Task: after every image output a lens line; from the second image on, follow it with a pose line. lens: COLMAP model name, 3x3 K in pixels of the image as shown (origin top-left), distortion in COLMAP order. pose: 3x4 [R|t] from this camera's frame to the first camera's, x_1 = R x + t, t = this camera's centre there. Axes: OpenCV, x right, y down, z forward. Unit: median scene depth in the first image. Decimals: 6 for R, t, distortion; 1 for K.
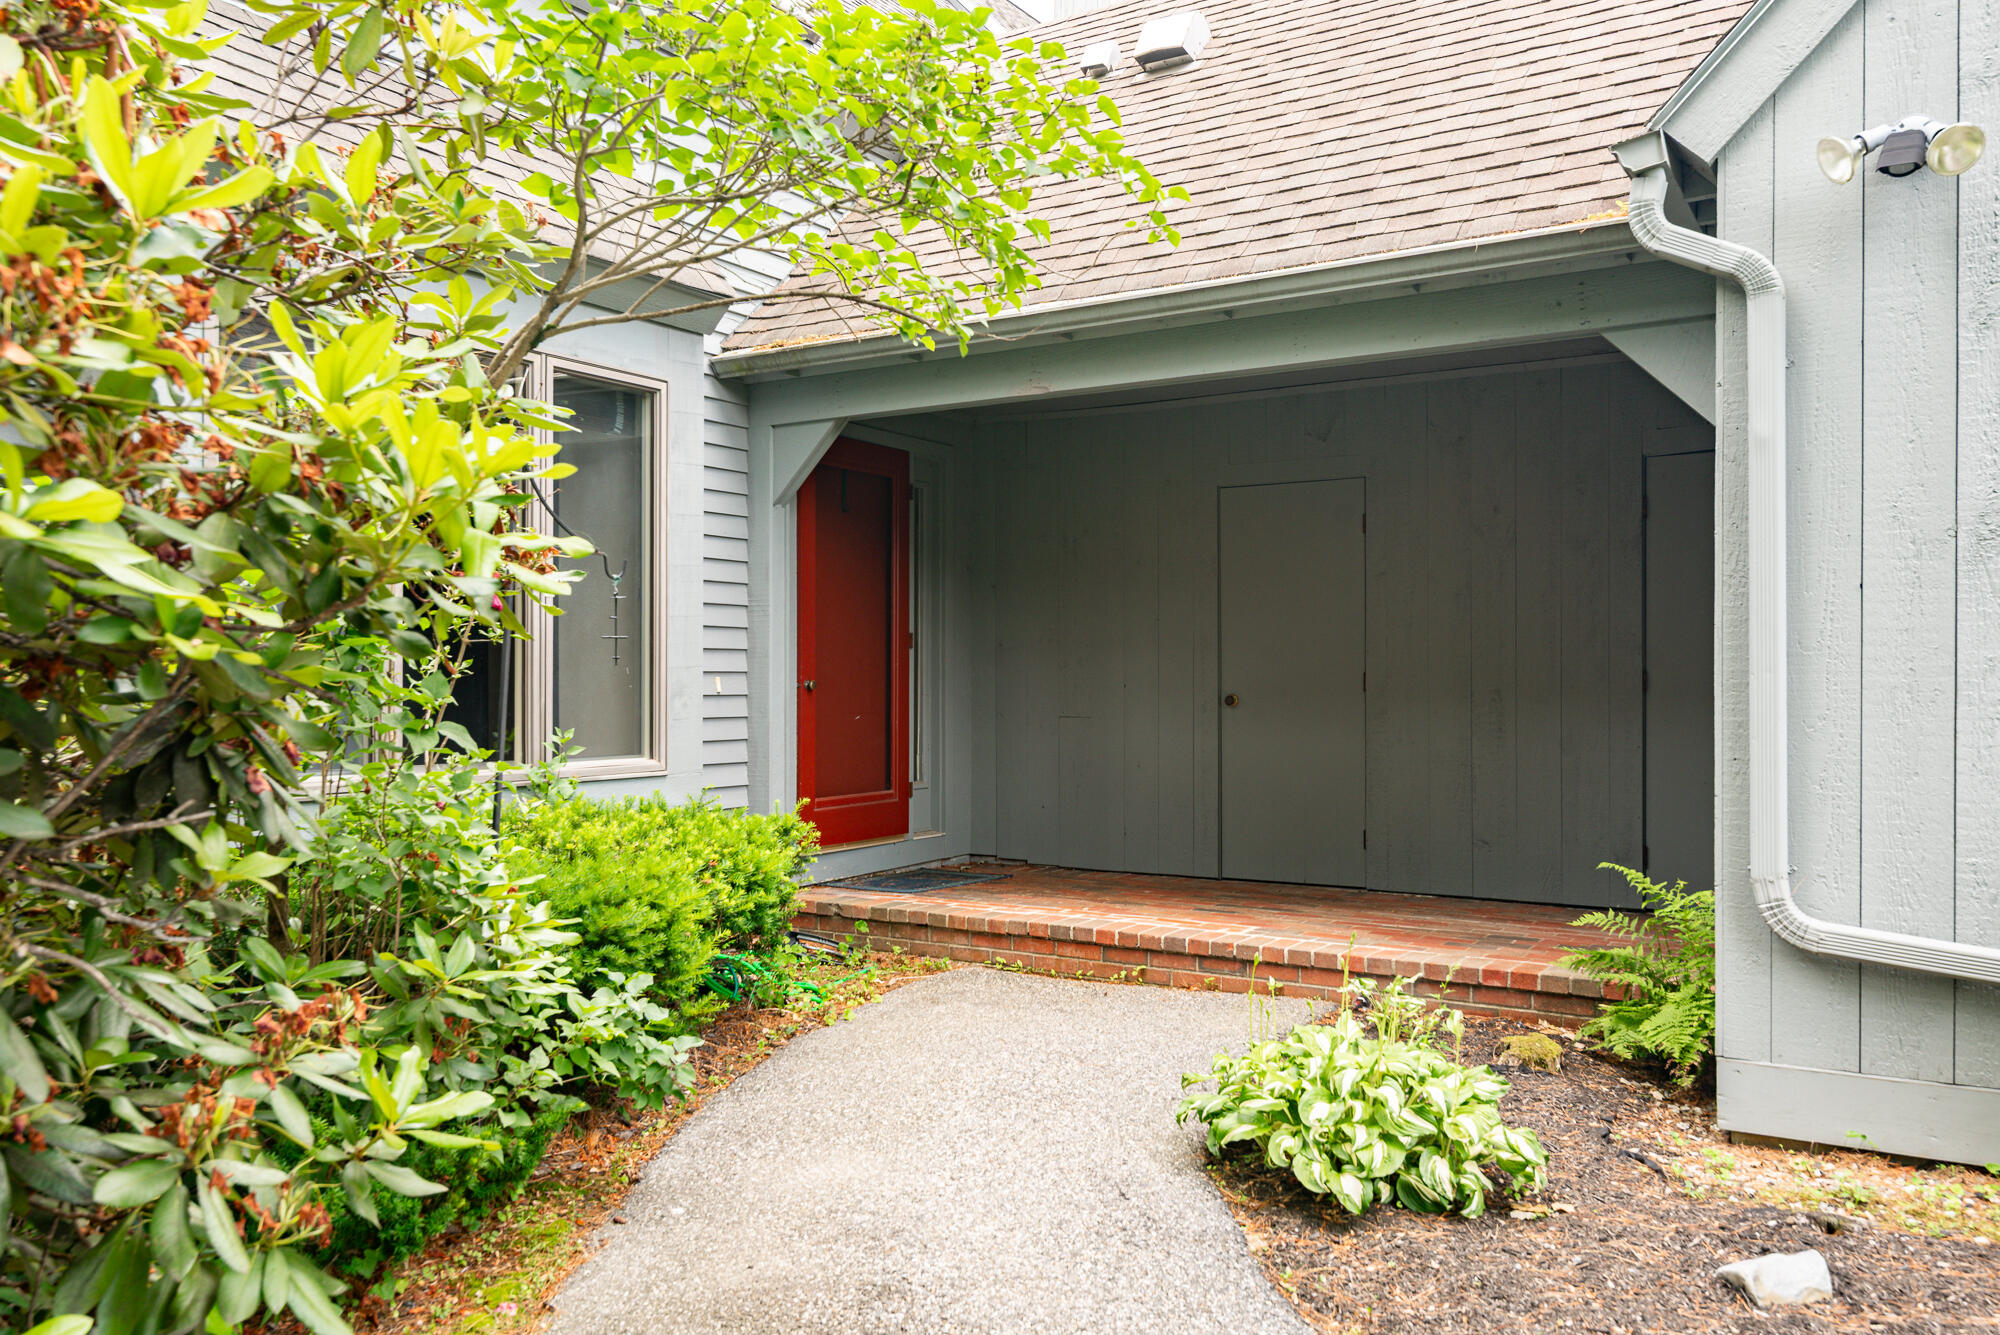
lens RADIAL K [[1515.3, 0, 1008.1], [0, 1515.3, 674.5], [0, 0, 1]] dist [0.031033, -0.000954]
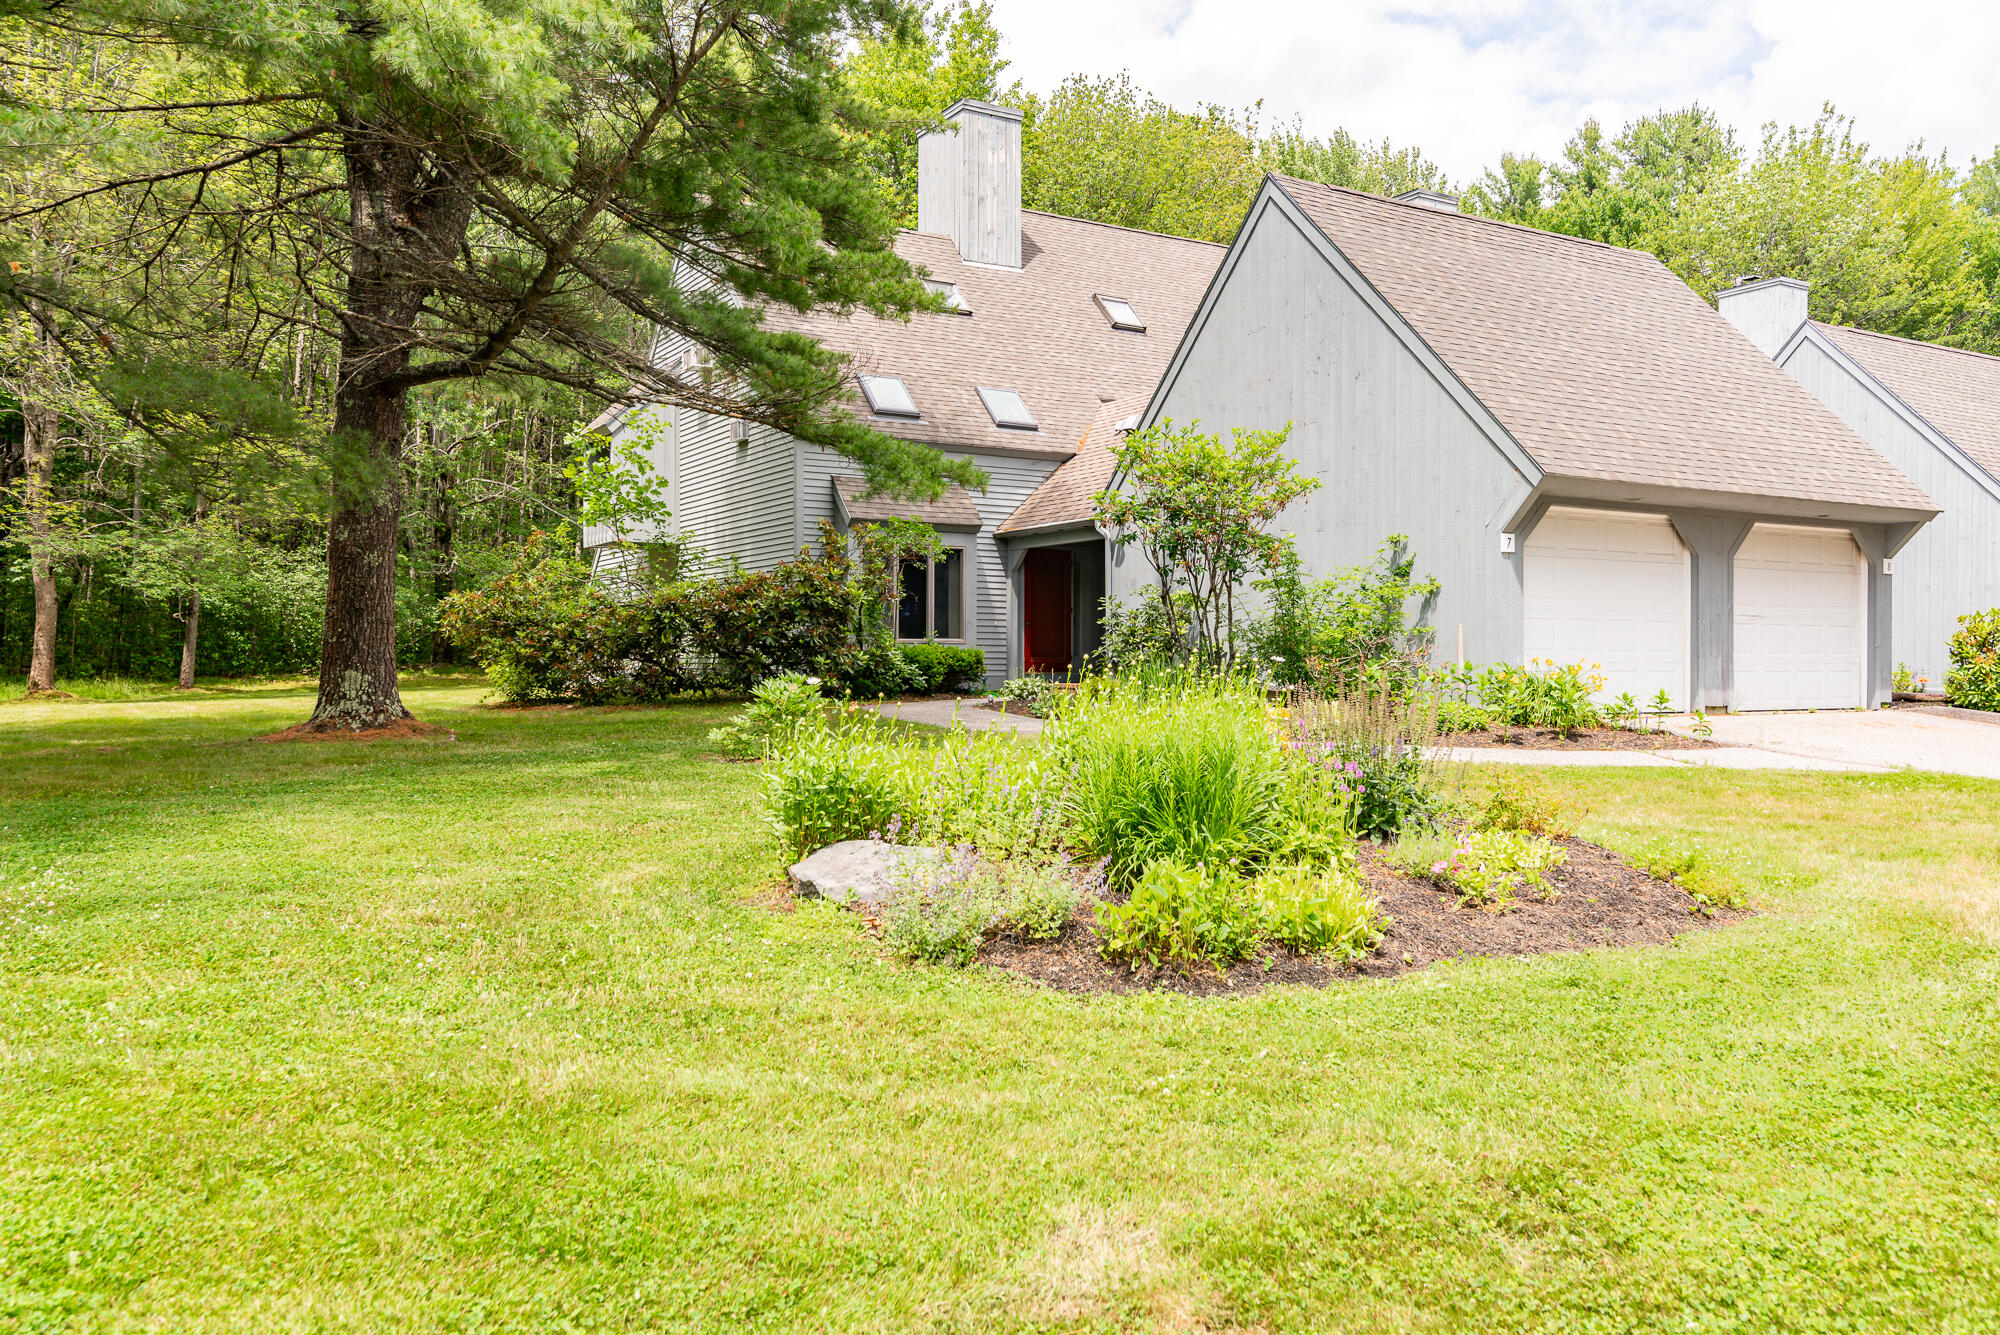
lens RADIAL K [[1515.3, 0, 1001.5], [0, 1515.3, 671.4], [0, 0, 1]] dist [0.031033, -0.000954]
pose [[0.885023, 0.005044, -0.465521, 2.344863], [-0.001448, 0.999966, 0.008082, 0.144498], [0.465546, -0.006479, 0.885000, -3.416130]]
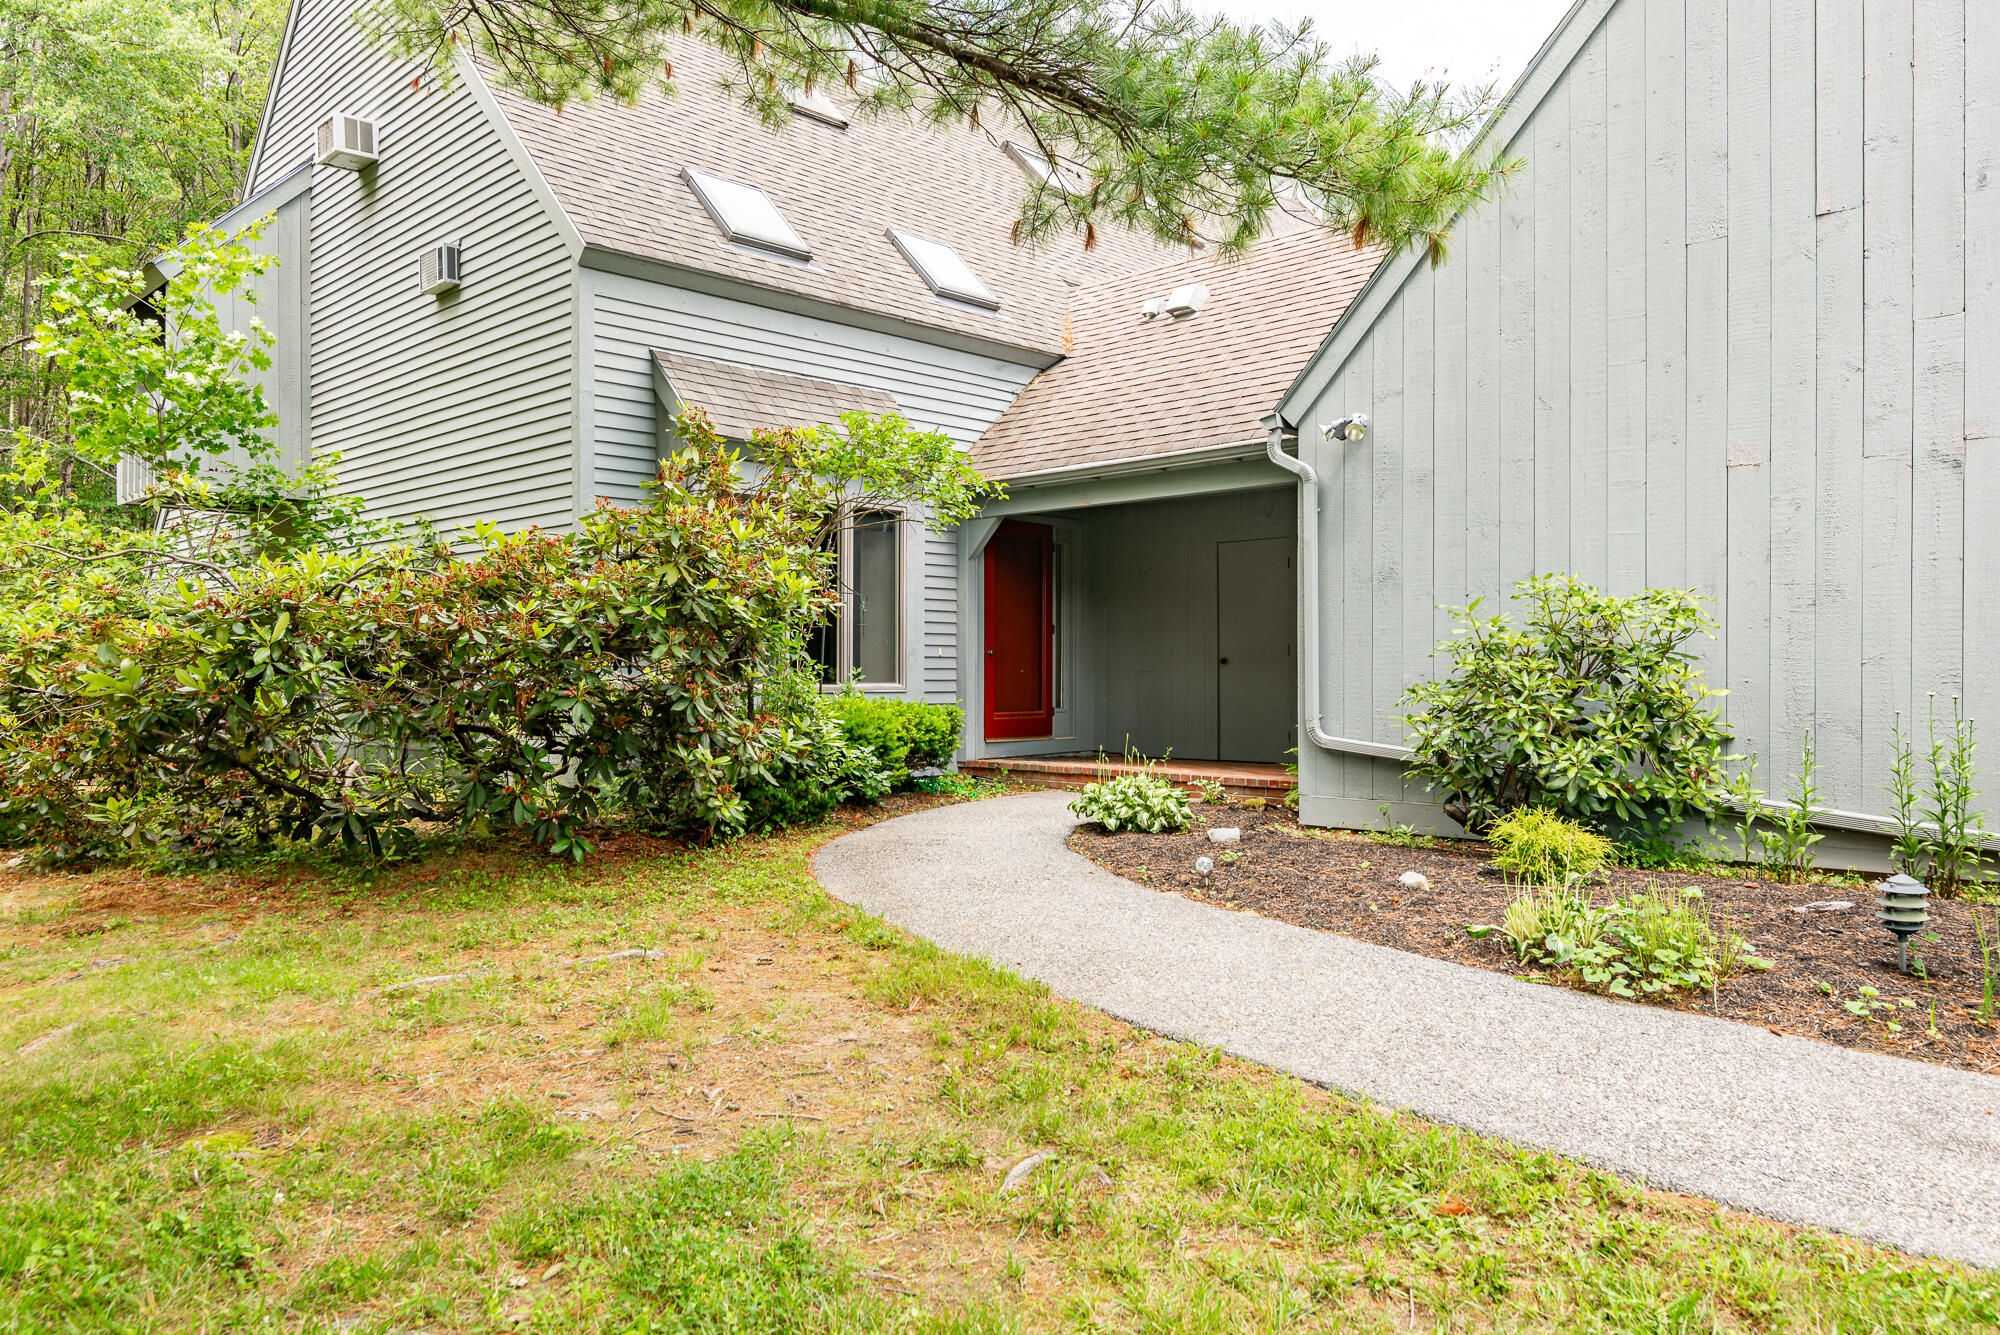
lens RADIAL K [[1416.1, 0, 999.4], [0, 1416.1, 651.5], [0, 0, 1]] dist [0.043322, 0.001597]
pose [[0.972139, -0.003233, -0.234382, 0.490219], [0.000127, 0.999912, -0.013264, 0.048490], [0.234405, 0.012865, 0.972054, -1.203545]]
